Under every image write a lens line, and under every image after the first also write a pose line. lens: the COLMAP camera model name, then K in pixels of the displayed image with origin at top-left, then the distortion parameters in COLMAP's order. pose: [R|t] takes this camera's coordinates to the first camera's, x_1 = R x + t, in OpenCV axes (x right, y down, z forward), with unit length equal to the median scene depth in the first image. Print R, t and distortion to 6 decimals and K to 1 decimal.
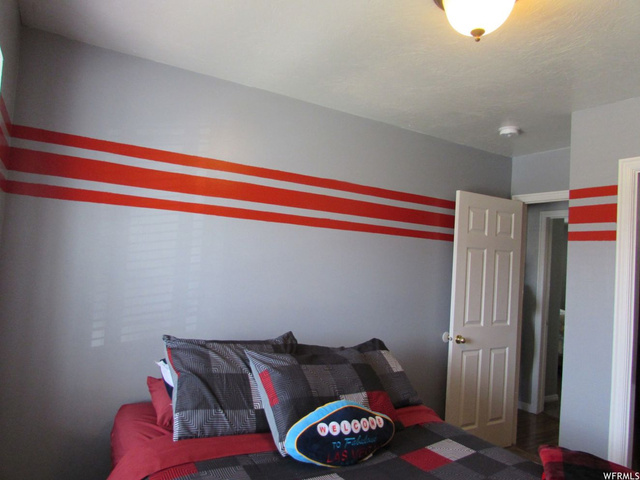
lens RADIAL K [[452.8, 0, 303.1], [0, 452.8, 241.7], [0, 0, 1]] dist [-0.066599, 0.000430]
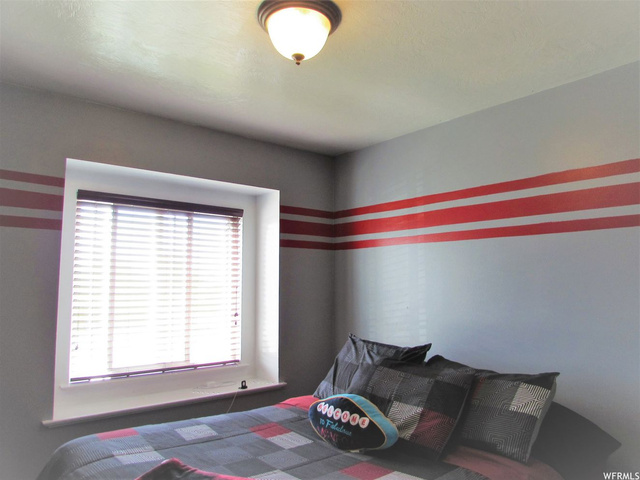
lens RADIAL K [[452.8, 0, 303.1], [0, 452.8, 241.7], [0, 0, 1]] dist [-0.066599, 0.000430]
pose [[0.126147, -0.147524, -0.980981, 1.274447], [0.041624, 0.988797, -0.143347, 0.127534], [0.991138, -0.022750, 0.130874, 0.742851]]
